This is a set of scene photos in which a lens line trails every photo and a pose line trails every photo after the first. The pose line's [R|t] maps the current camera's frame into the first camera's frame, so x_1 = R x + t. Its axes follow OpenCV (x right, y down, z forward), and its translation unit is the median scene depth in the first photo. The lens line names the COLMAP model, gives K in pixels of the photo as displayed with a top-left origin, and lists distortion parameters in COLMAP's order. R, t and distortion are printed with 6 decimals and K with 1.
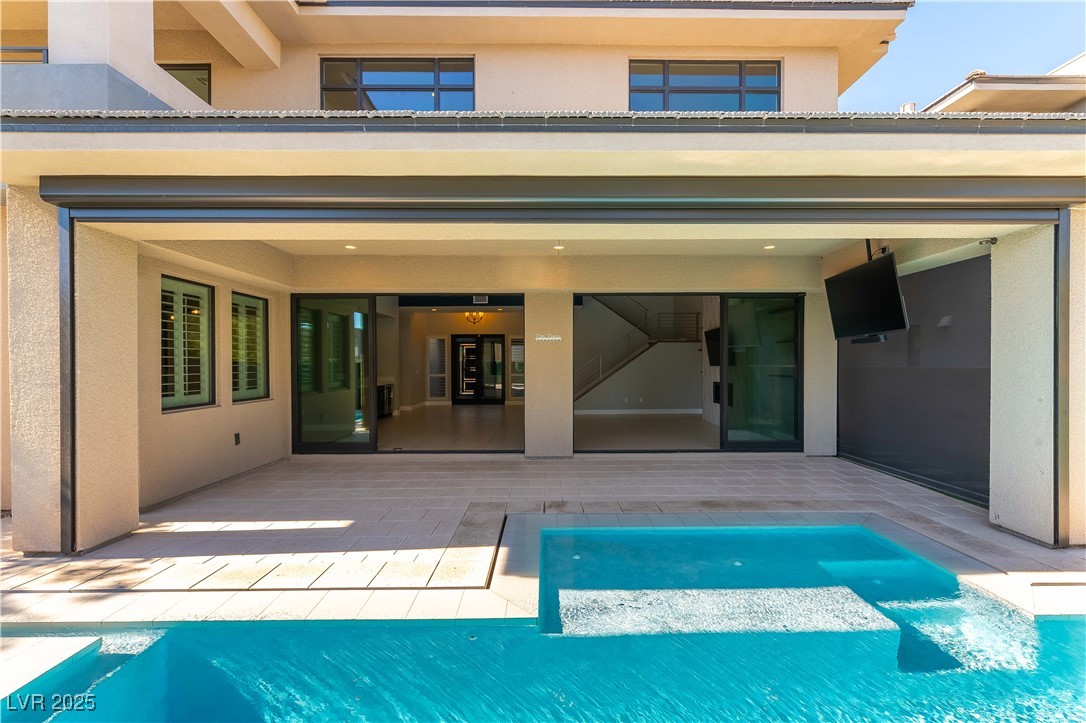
lens RADIAL K [[480.0, 0, 543.0], [0, 480.0, 361.5], [0, 0, 1]] dist [0.001509, 0.000264]
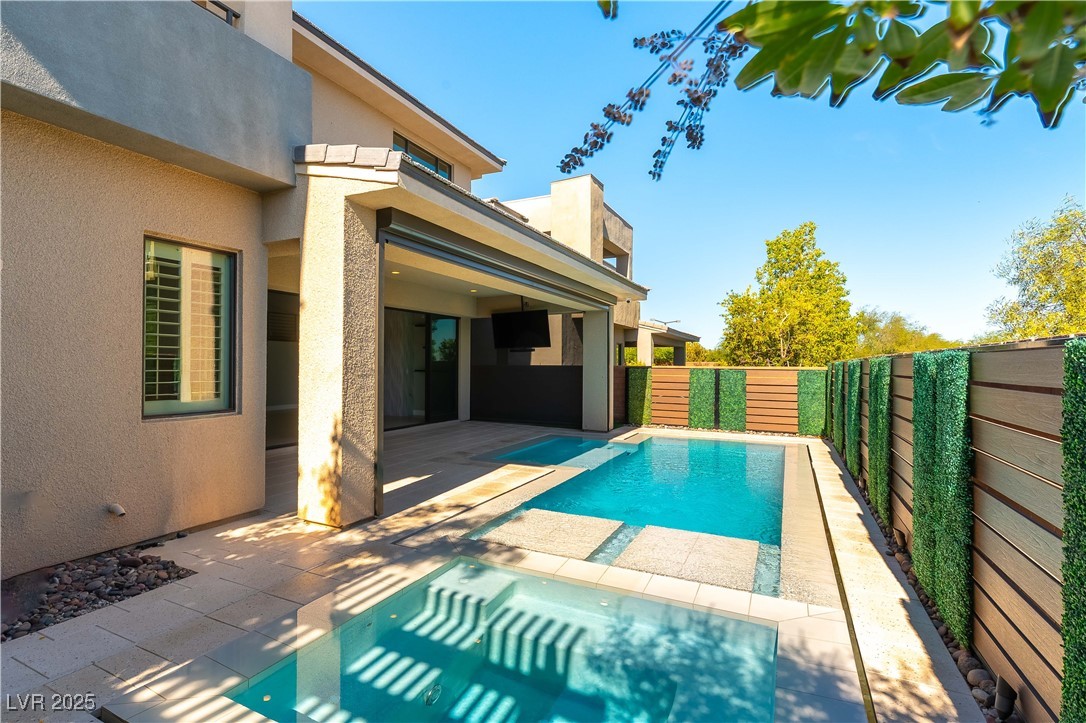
lens RADIAL K [[500.0, 0, 543.0], [0, 500.0, 361.5], [0, 0, 1]] dist [-0.000251, -0.000040]
pose [[0.454972, 0.002403, 0.890503, -1.297800], [0.003135, 0.999986, -0.004299, 0.012409], [-0.890500, 0.004747, 0.454958, 0.028193]]
